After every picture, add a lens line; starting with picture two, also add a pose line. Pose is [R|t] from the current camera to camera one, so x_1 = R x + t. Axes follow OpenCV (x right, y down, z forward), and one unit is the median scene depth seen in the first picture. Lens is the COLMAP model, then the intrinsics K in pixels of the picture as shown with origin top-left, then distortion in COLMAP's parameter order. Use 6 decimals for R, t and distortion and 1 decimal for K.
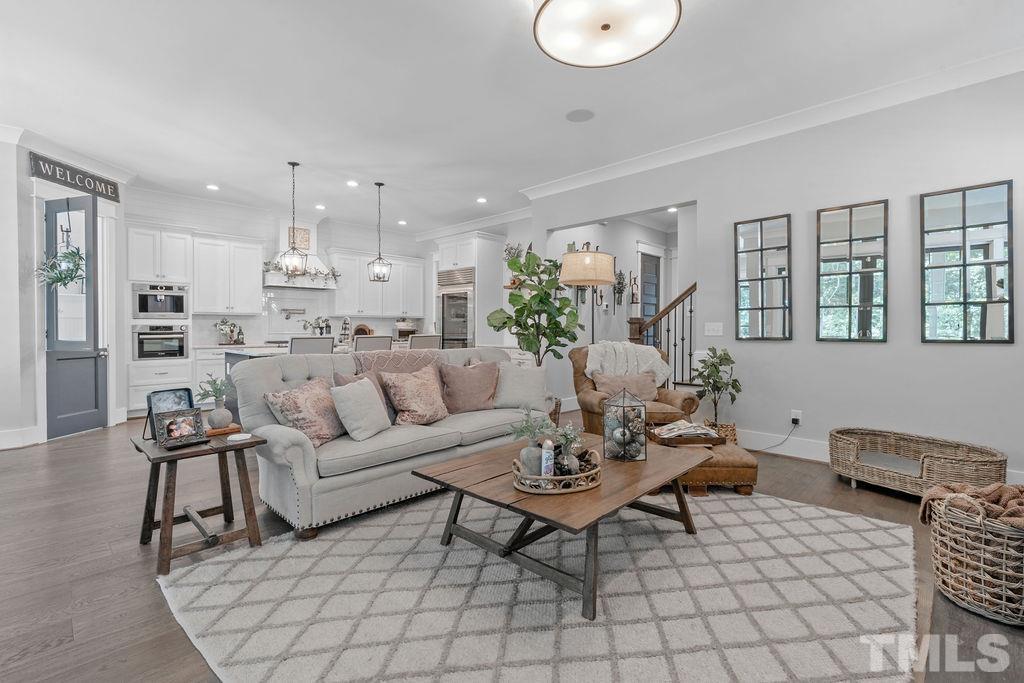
lens RADIAL K [[467.5, 0, 510.9], [0, 467.5, 331.9], [0, 0, 1]] dist [-0.010781, 0.001144]
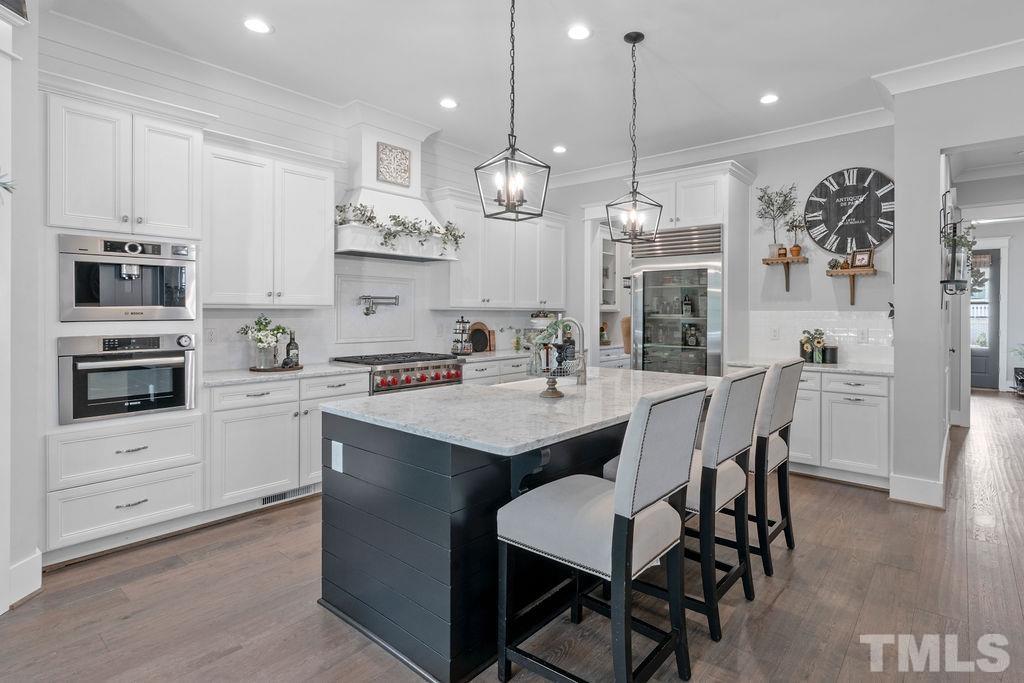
lens RADIAL K [[522.7, 0, 559.9], [0, 522.7, 313.9], [0, 0, 1]] dist [0.003150, -0.001011]
pose [[0.993866, 0.002086, 0.110571, -0.396883], [-0.001216, 0.999968, -0.007934, -0.029581], [-0.110584, 0.007751, 0.993837, 0.458832]]
